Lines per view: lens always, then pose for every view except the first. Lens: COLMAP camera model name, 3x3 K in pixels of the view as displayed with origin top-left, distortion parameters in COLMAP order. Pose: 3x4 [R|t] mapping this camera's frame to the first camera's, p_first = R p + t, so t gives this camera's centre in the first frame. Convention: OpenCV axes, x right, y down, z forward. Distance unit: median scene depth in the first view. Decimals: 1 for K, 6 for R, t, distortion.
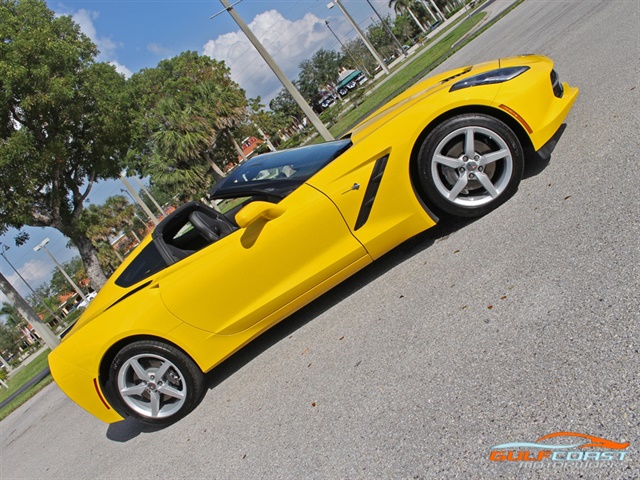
lens RADIAL K [[658.7, 0, 320.9], [0, 658.7, 241.3], [0, 0, 1]] dist [-0.119618, 0.052746]
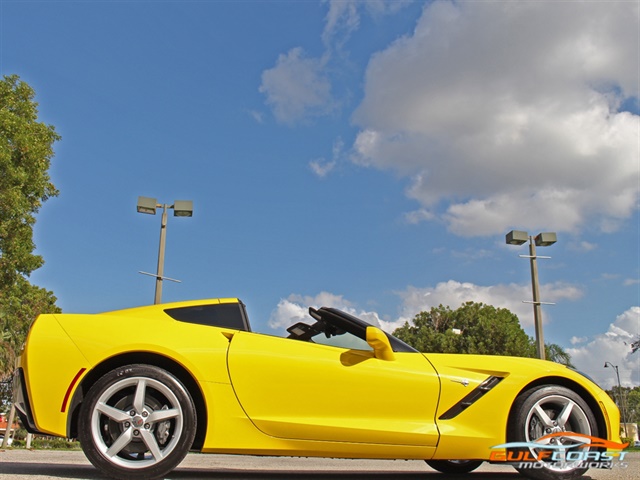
lens RADIAL K [[675.3, 0, 320.2], [0, 675.3, 239.5], [0, 0, 1]] dist [-0.130782, 0.102071]
pose [[0.736636, 0.671815, 0.077664, -0.073061], [-0.494934, 0.613792, -0.615061, 0.112578], [-0.460877, 0.414637, 0.784645, 0.038415]]
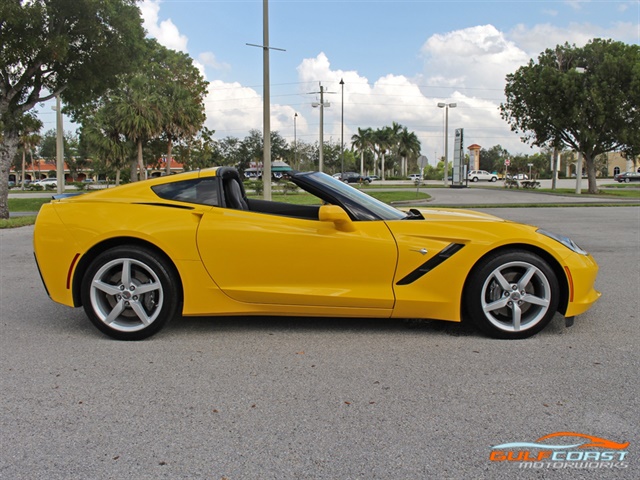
lens RADIAL K [[632.5, 0, 318.8], [0, 632.5, 241.3], [0, 0, 1]] dist [-0.128136, 0.087300]
pose [[0.790398, 0.588454, 0.170273, -0.056672], [-0.558565, 0.806424, -0.194128, 0.042297], [-0.251548, 0.058330, 0.966086, 0.007062]]
